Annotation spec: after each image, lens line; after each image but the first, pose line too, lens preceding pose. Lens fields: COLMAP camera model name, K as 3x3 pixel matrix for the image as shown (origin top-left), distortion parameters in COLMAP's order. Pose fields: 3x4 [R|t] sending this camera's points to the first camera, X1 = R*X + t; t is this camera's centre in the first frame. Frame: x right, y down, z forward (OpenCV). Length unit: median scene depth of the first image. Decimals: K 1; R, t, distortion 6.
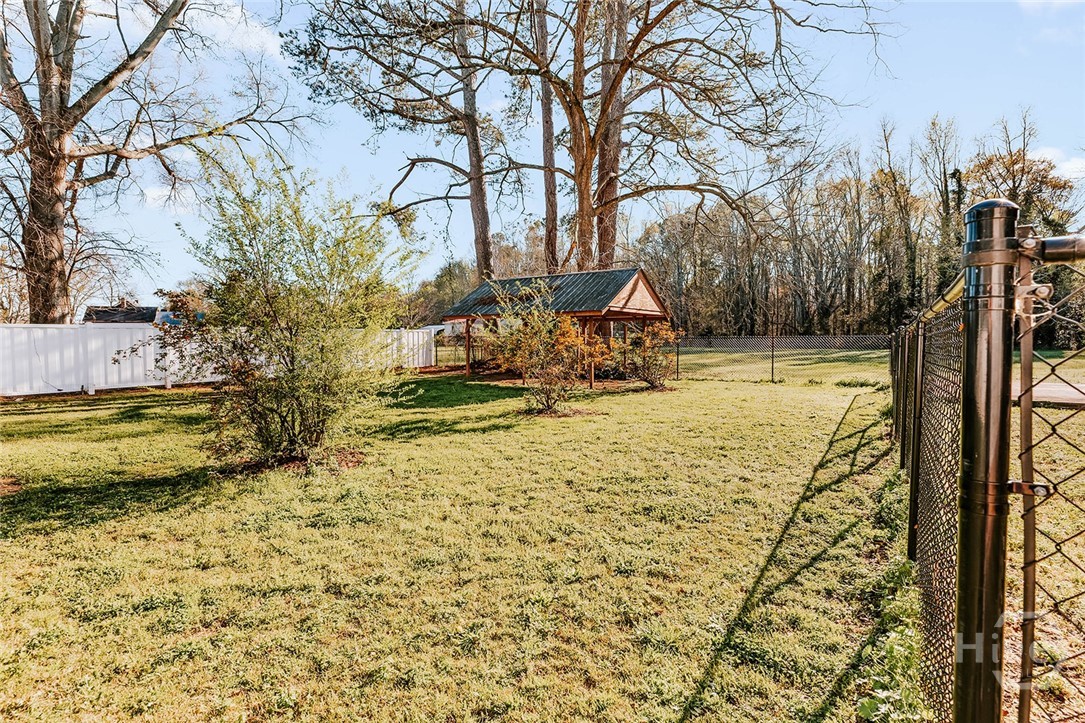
lens RADIAL K [[528.7, 0, 545.1], [0, 528.7, 359.3], [0, 0, 1]] dist [0.000537, -0.000585]
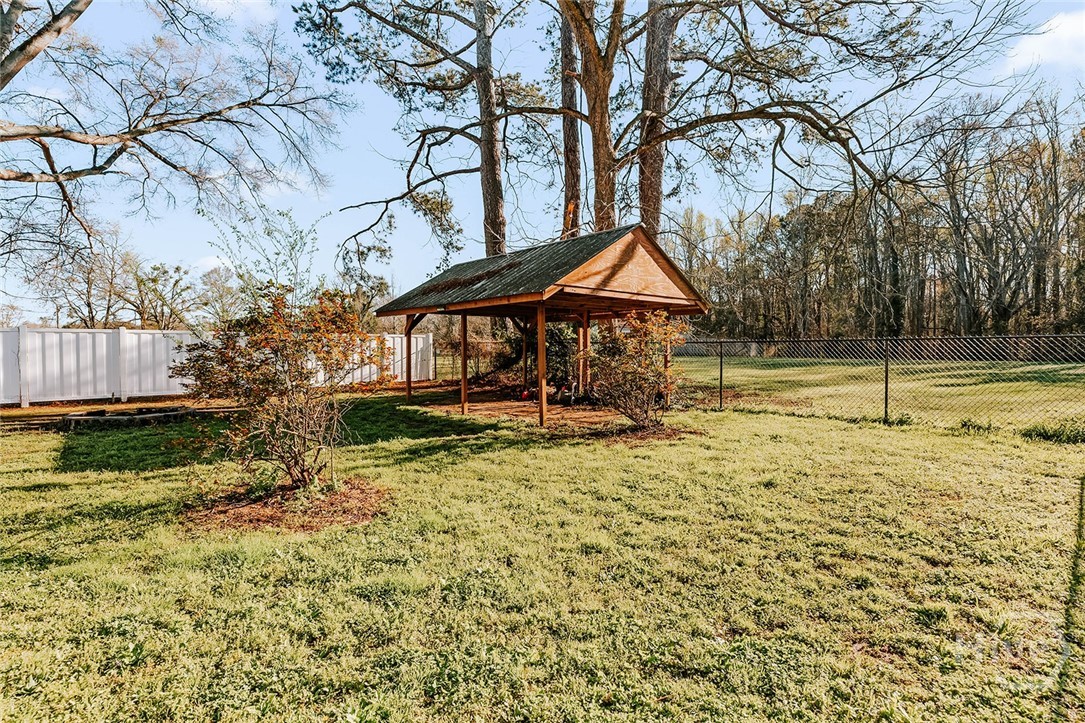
lens RADIAL K [[528.7, 0, 545.0], [0, 528.7, 363.1], [0, 0, 1]] dist [0.000537, -0.000585]
pose [[0.974267, 0.005703, -0.225327, 0.132385], [-0.008657, 0.999889, -0.012122, -0.004501], [0.225233, 0.013761, 0.974208, 0.244882]]
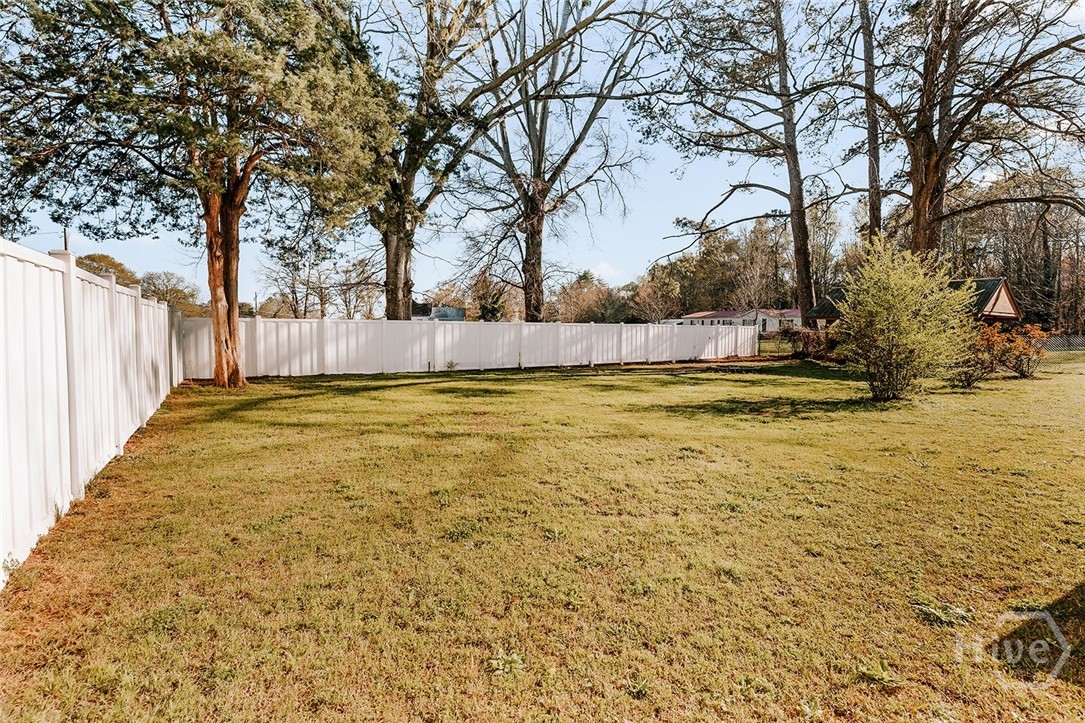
lens RADIAL K [[528.7, 0, 548.2], [0, 528.7, 364.5], [0, 0, 1]] dist [0.000537, -0.000585]
pose [[0.942363, 0.029848, -0.333258, -0.244257], [-0.022309, 0.999402, 0.026427, 0.010125], [0.333847, -0.017469, 0.942465, -0.303975]]
